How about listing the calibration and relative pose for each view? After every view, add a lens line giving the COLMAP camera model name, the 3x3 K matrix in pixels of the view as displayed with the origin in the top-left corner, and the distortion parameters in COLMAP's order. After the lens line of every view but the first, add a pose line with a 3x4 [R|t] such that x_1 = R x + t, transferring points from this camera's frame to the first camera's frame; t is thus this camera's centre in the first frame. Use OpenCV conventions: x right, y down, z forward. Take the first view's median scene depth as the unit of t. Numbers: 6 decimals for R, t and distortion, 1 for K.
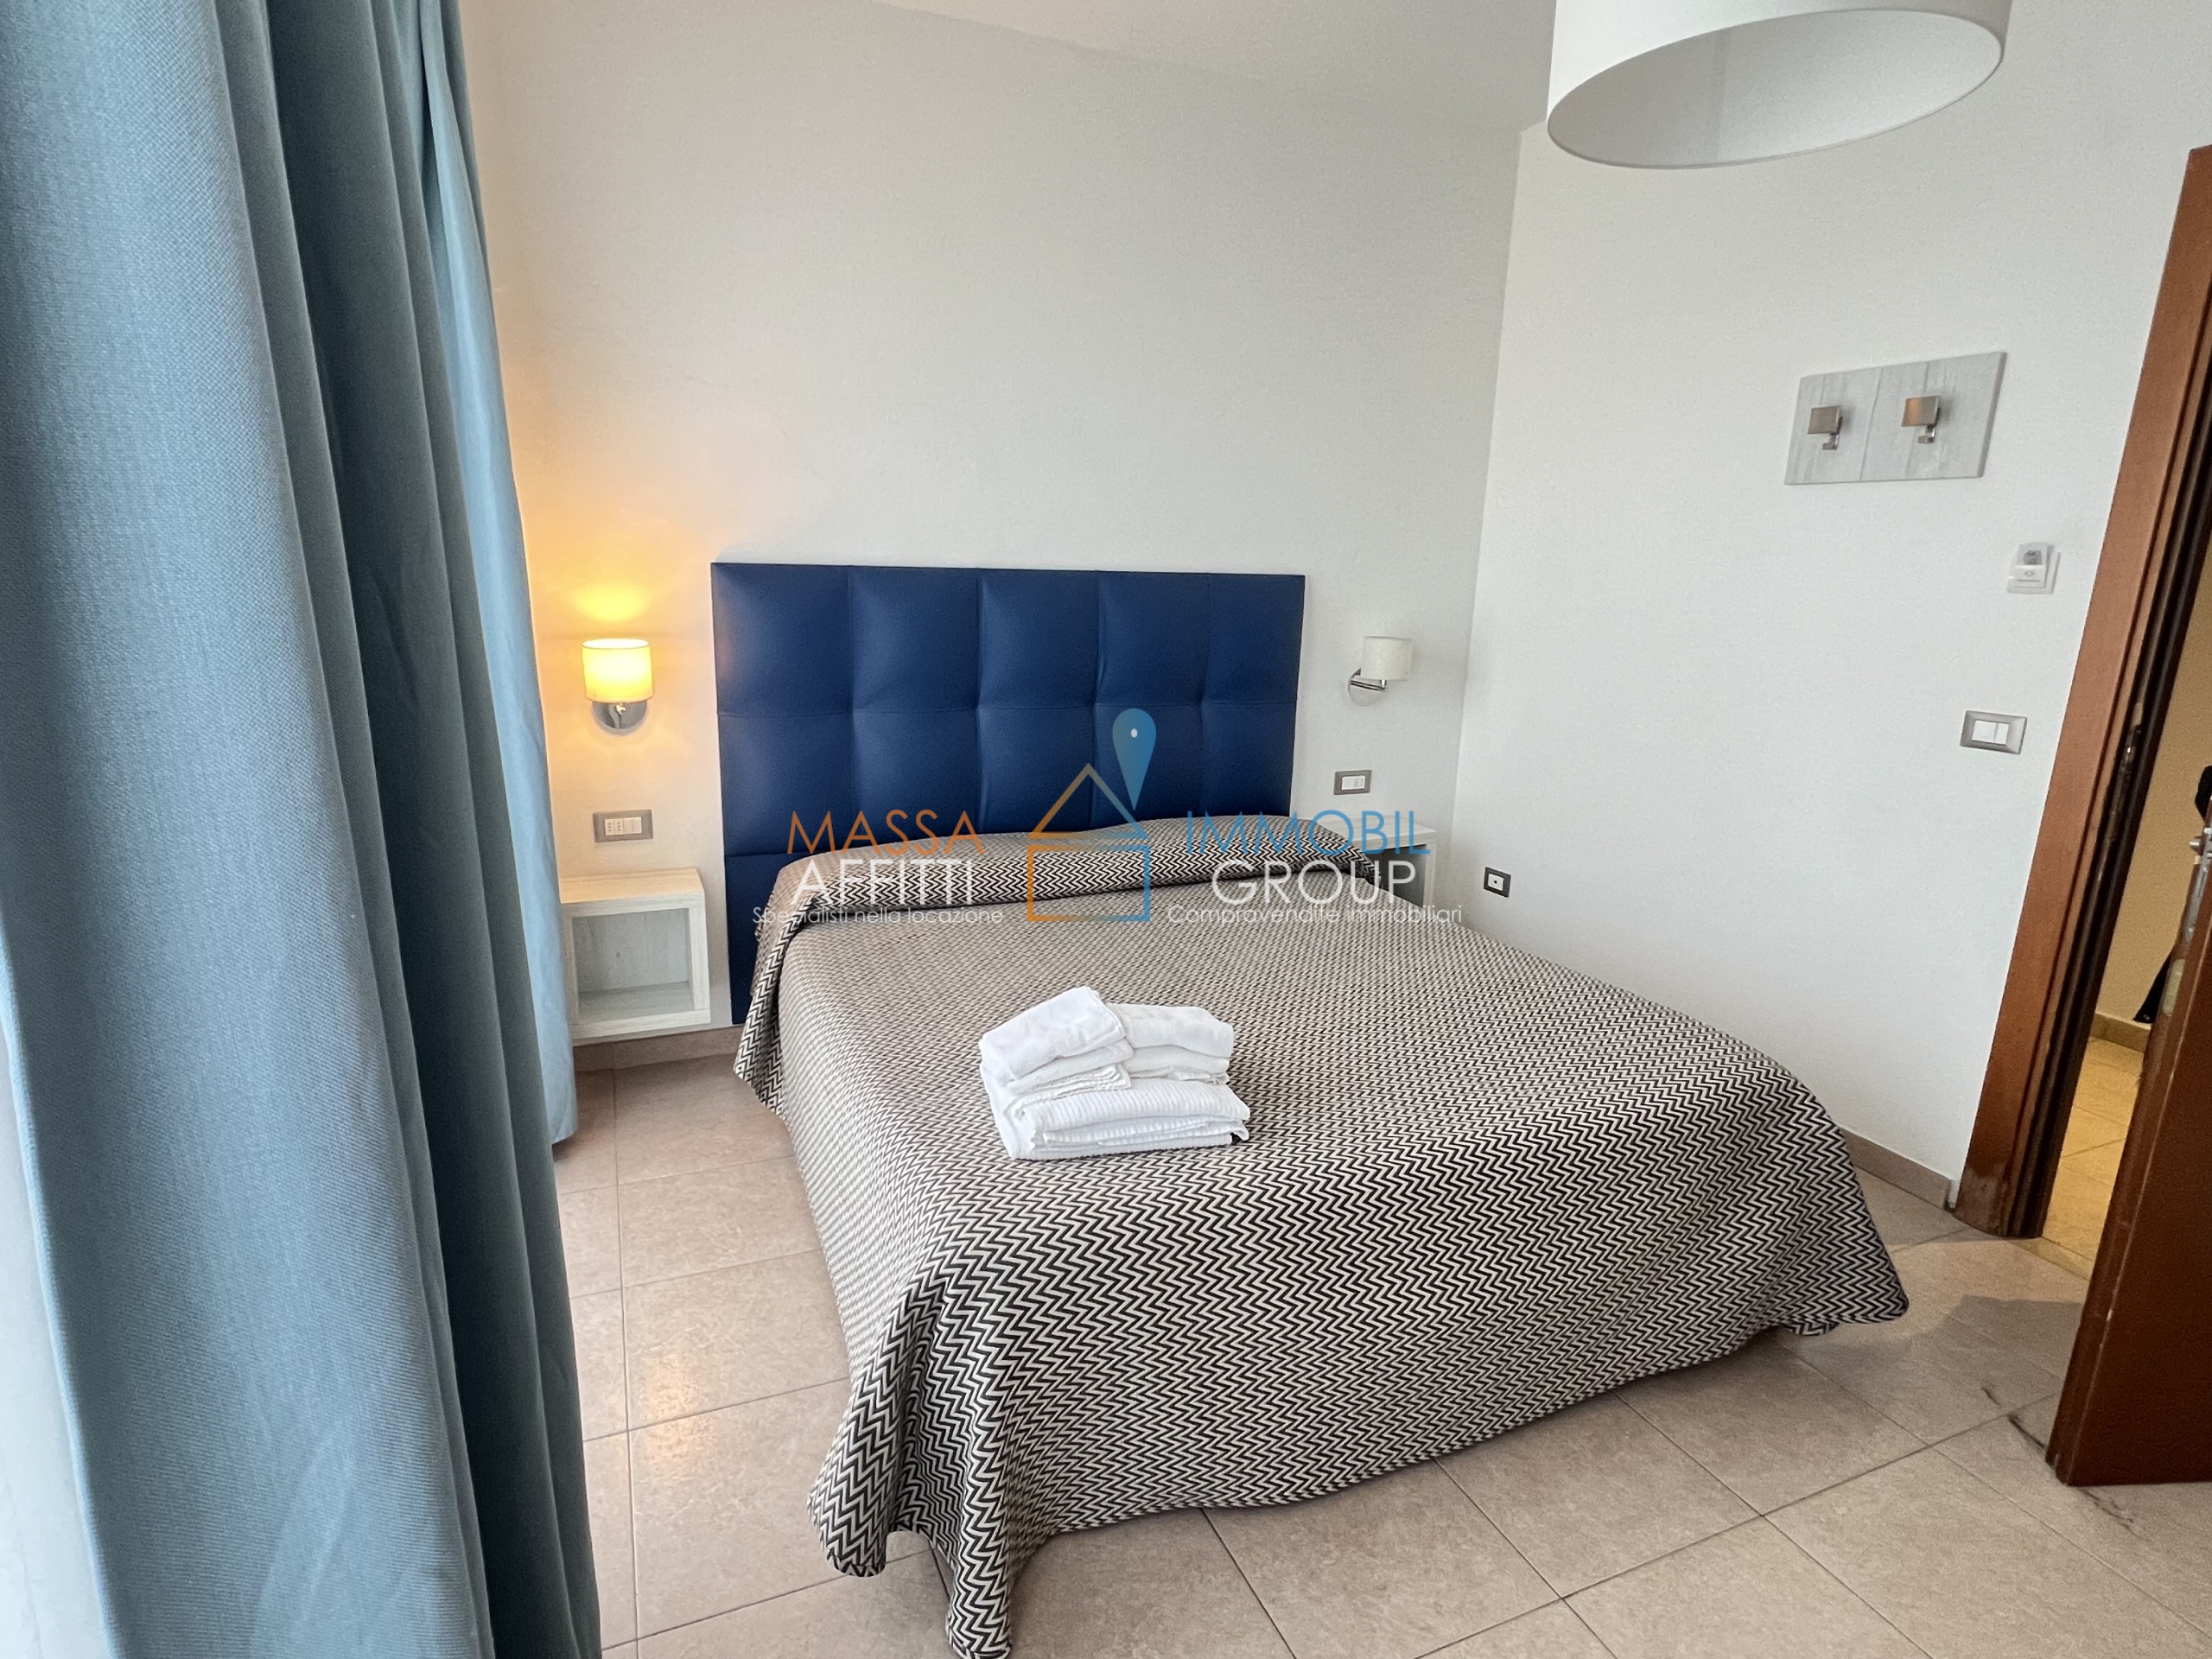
lens RADIAL K [[1145.1, 0, 1092.2], [0, 1145.1, 827.0], [0, 0, 1]] dist [-0.000666, -0.000909]
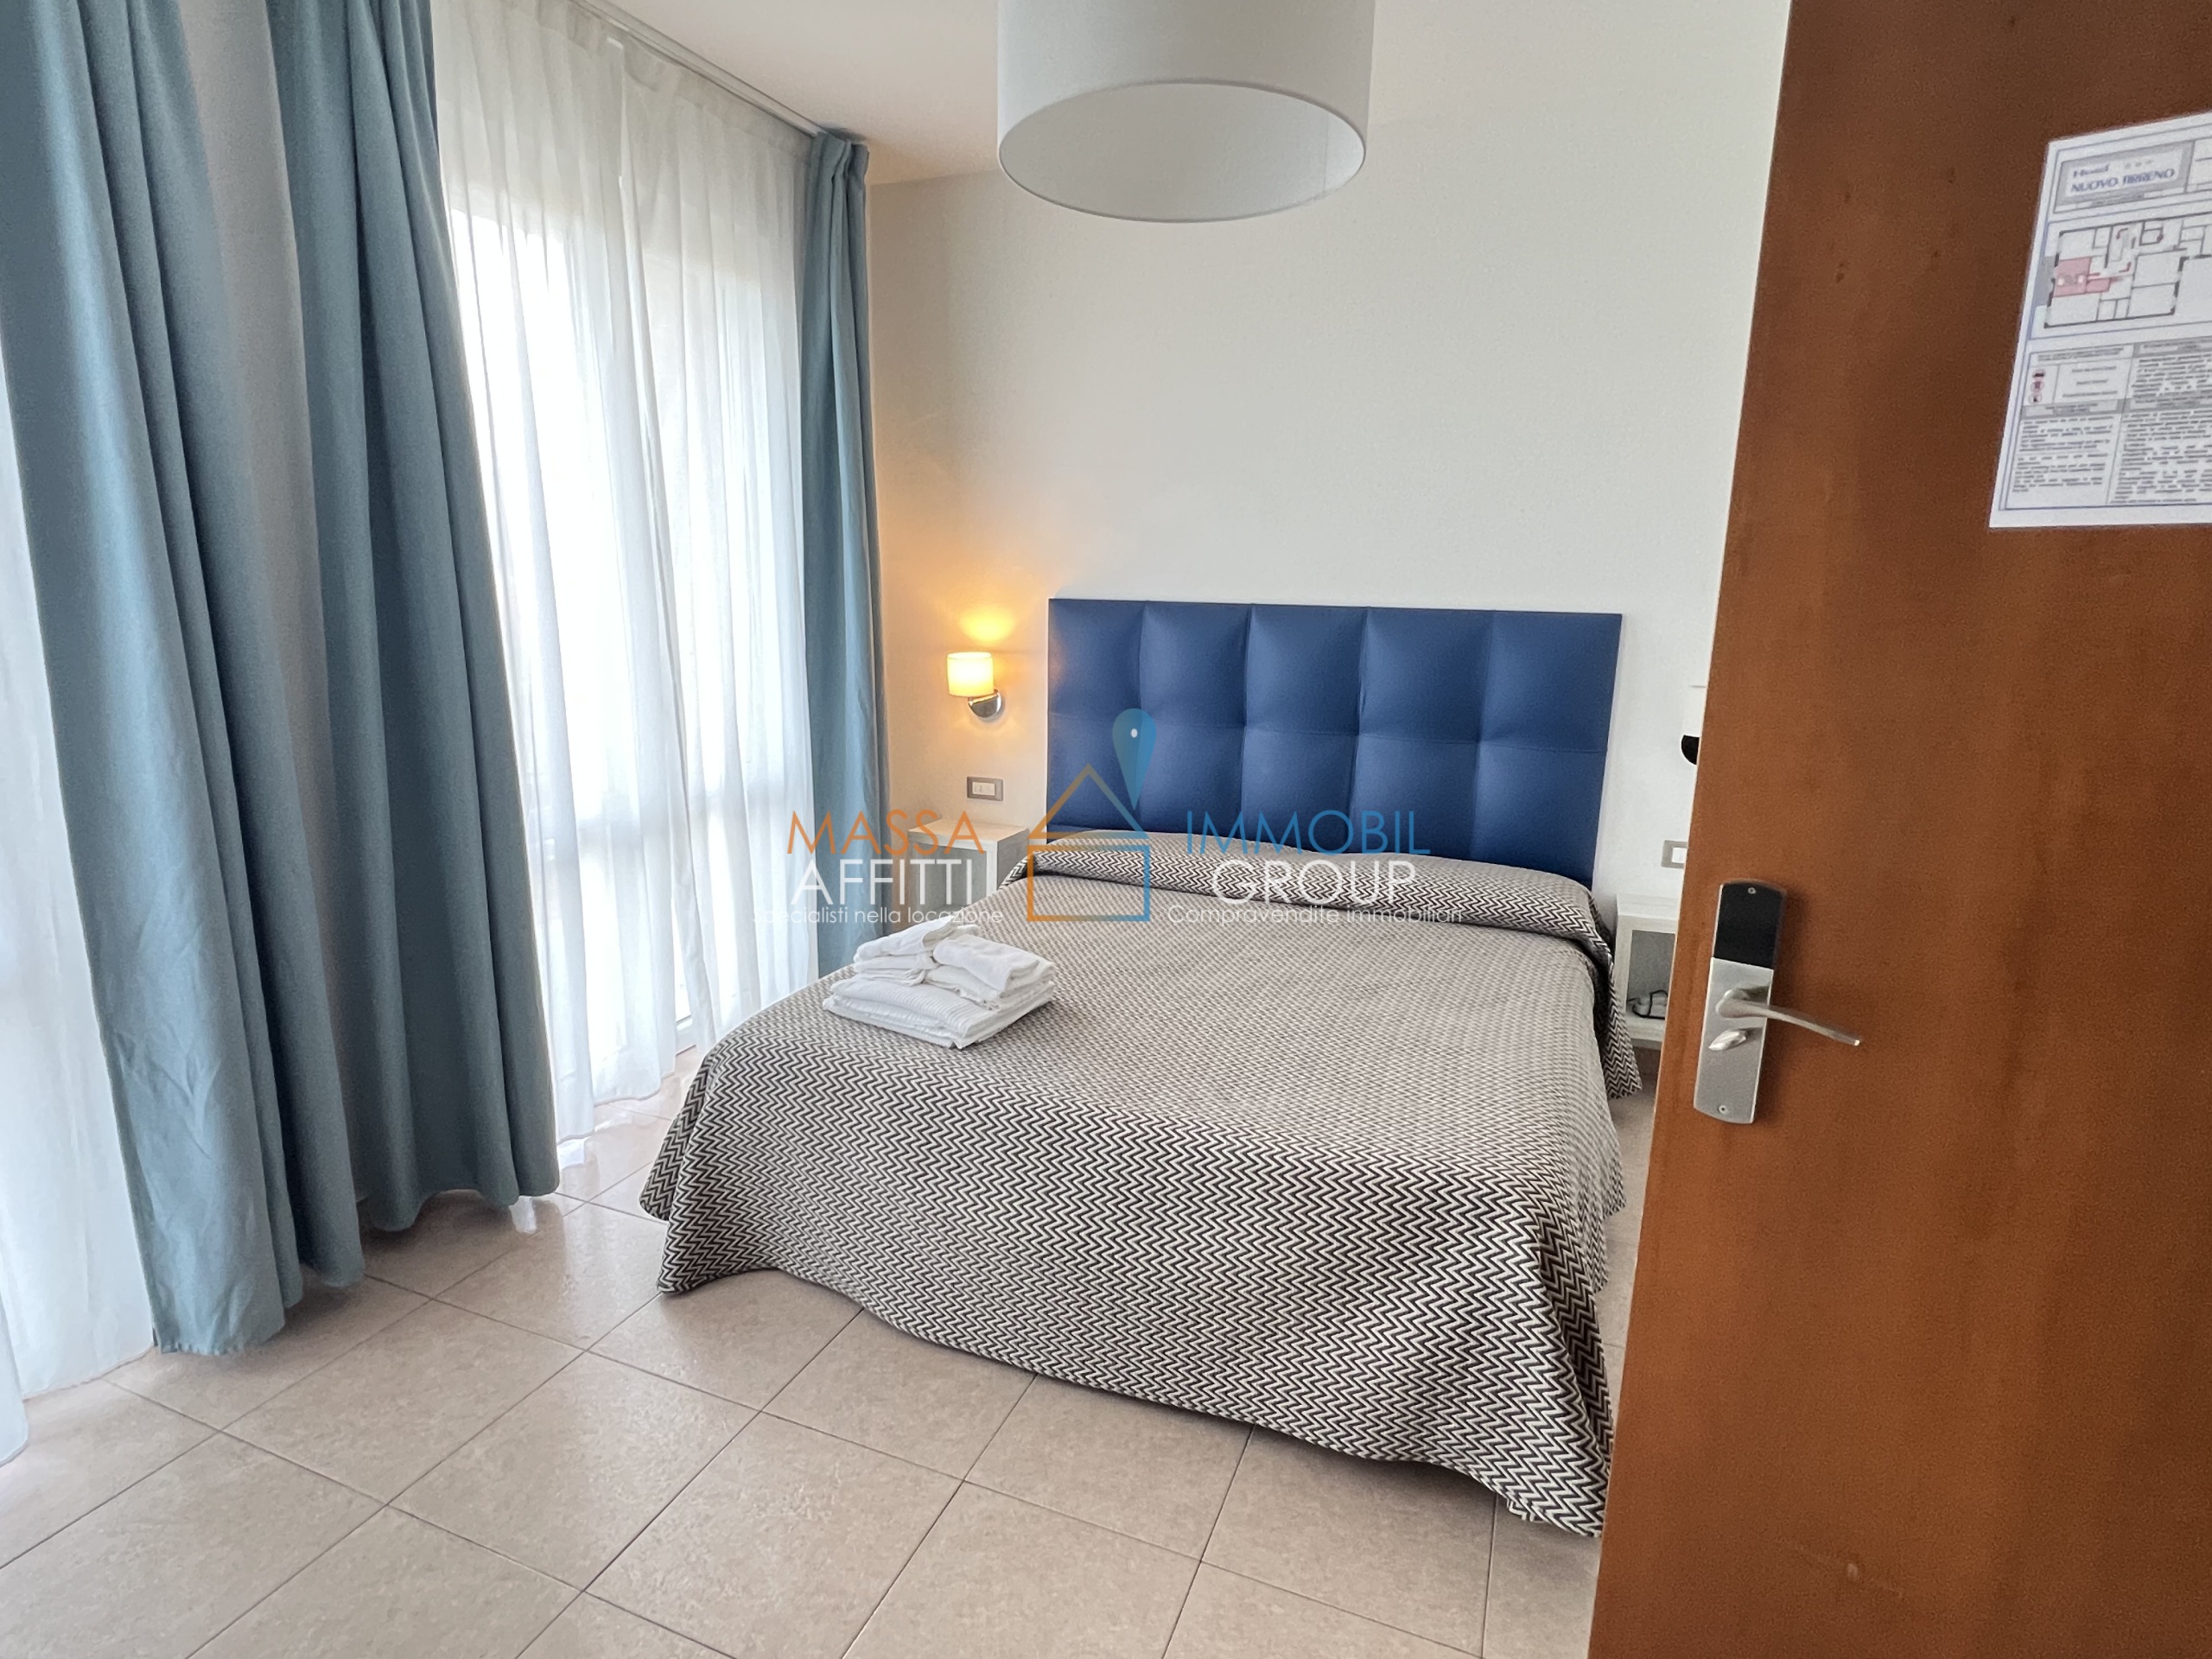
lens RADIAL K [[1166.3, 0, 1095.4], [0, 1166.3, 832.7], [0, 0, 1]] dist [-0.000225, -0.001993]
pose [[0.709671, 0.137879, -0.690909, 0.640246], [-0.159855, 0.986599, 0.032692, -0.015188], [0.686158, 0.087245, 0.722202, 0.094745]]
